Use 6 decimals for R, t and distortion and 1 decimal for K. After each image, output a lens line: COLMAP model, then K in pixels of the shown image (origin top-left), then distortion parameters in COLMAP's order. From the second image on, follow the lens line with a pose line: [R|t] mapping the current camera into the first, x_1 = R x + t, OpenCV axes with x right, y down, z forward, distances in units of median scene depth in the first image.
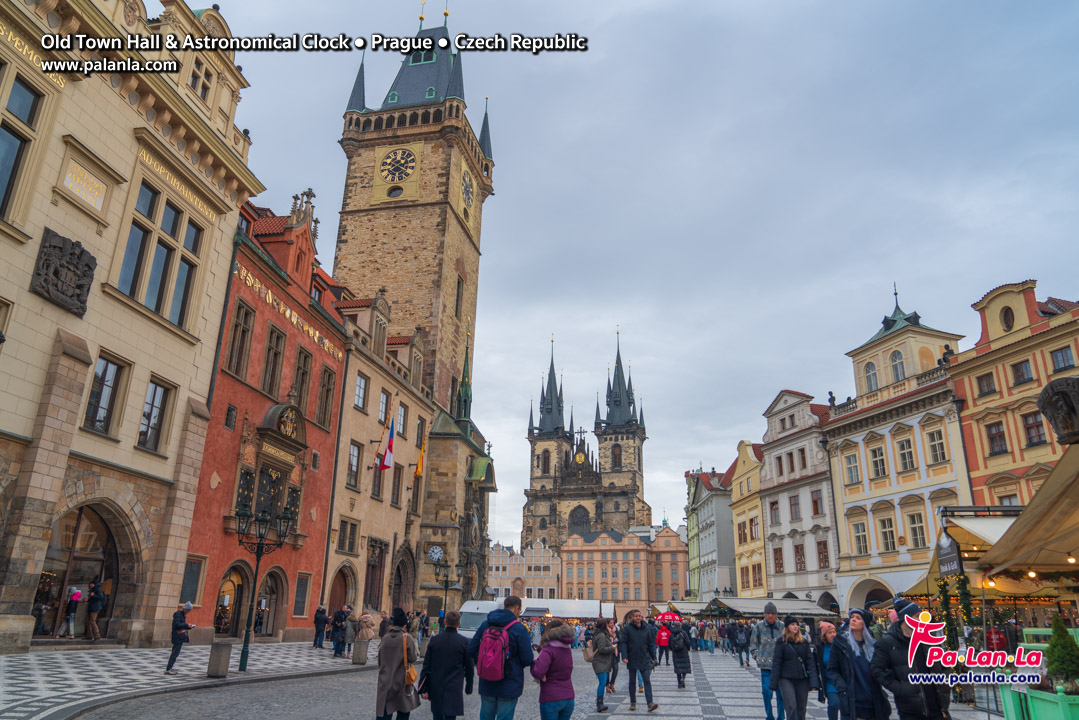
lens RADIAL K [[747.3, 0, 539.5], [0, 747.3, 360.0], [0, 0, 1]] dist [-0.029389, 0.000651]
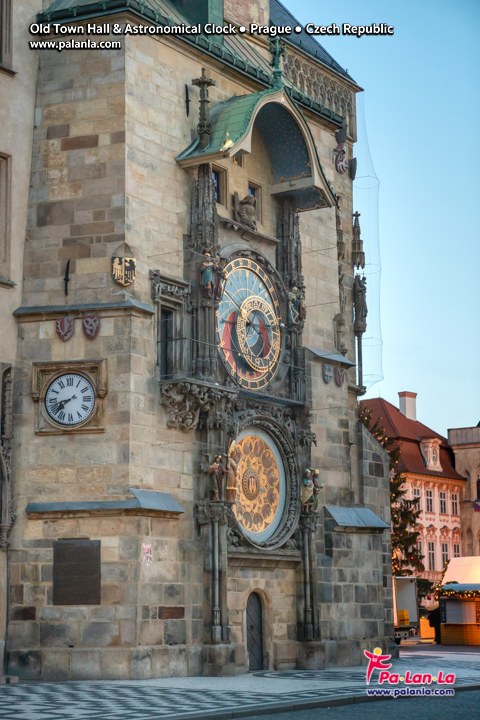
lens RADIAL K [[1469.2, 0, 240.0], [0, 1469.2, 360.0], [0, 0, 1]] dist [0.001343, 0.267143]
pose [[0.924076, -0.099697, -0.368976, 0.037267], [0.159526, 0.977878, 0.135299, 0.046306], [0.347325, -0.183888, 0.919538, 0.128453]]
